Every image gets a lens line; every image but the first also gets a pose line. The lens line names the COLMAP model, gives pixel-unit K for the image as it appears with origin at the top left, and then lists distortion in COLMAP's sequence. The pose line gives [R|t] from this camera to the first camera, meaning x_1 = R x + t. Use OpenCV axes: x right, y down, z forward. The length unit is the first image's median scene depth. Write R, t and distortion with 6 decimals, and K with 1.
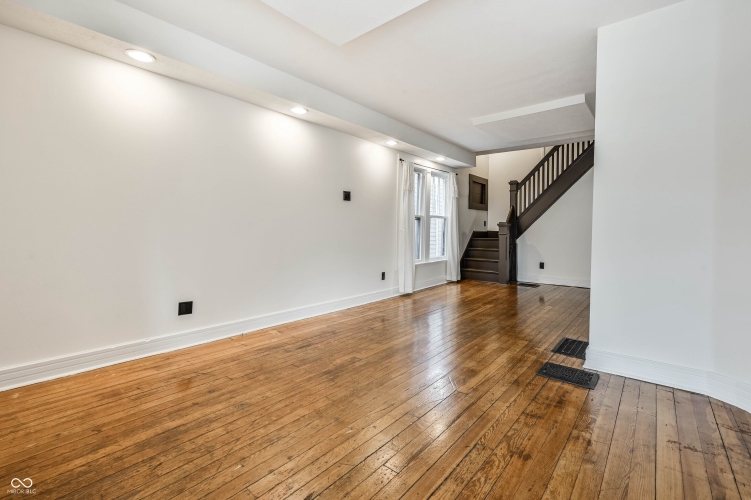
lens RADIAL K [[333.7, 0, 381.2], [0, 333.7, 234.5], [0, 0, 1]] dist [0.002275, -0.000944]
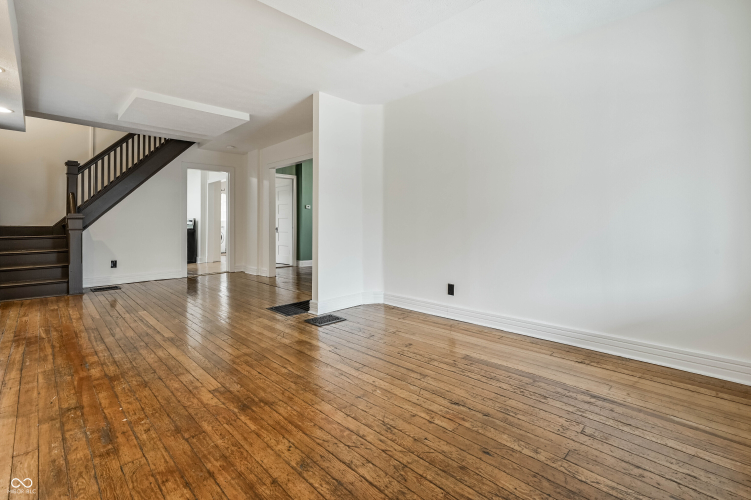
lens RADIAL K [[333.7, 0, 376.5], [0, 333.7, 222.6], [0, 0, 1]] dist [0.002275, -0.000944]
pose [[0.115541, -0.002031, 0.993301, -0.323668], [0.020260, 0.999795, -0.000312, -0.002294], [-0.993096, 0.020160, 0.115559, 0.218606]]
